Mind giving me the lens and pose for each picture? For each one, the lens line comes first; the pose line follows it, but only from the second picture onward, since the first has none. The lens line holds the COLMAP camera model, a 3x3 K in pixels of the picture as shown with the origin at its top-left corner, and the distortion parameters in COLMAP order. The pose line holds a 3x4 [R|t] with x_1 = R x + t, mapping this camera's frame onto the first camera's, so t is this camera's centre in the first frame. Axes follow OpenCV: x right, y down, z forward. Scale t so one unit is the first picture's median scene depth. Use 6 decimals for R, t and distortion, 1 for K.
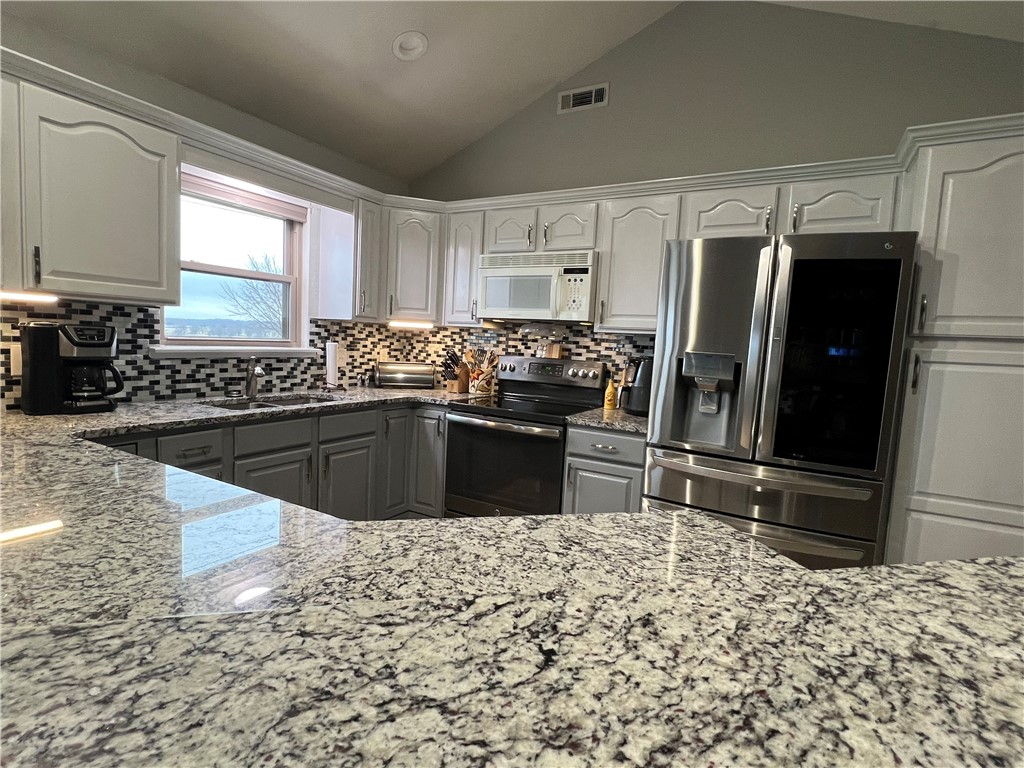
lens RADIAL K [[513.5, 0, 507.5], [0, 513.5, 384.0], [0, 0, 1]] dist [-0.006932, 0.001787]
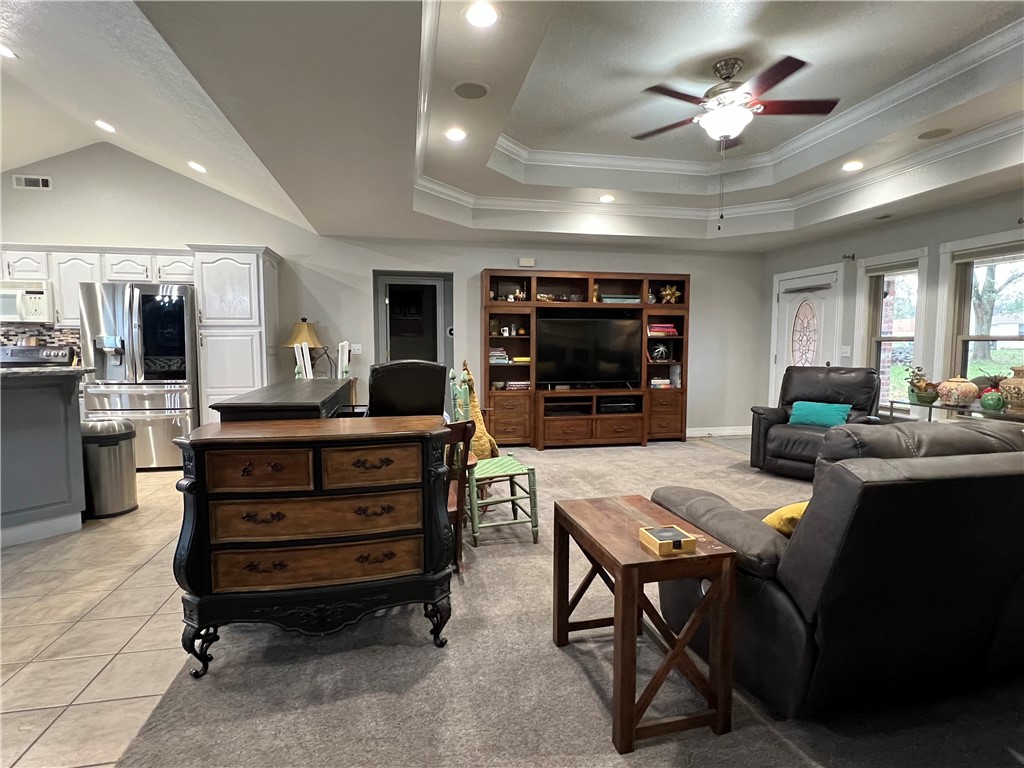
lens RADIAL K [[513.5, 0, 510.0], [0, 513.5, 383.4], [0, 0, 1]] dist [-0.006932, 0.001787]
pose [[0.752149, -0.102217, 0.651017, 0.165075], [0.092816, 0.994481, 0.048909, 0.125562], [-0.652424, 0.023638, 0.757486, -1.158907]]
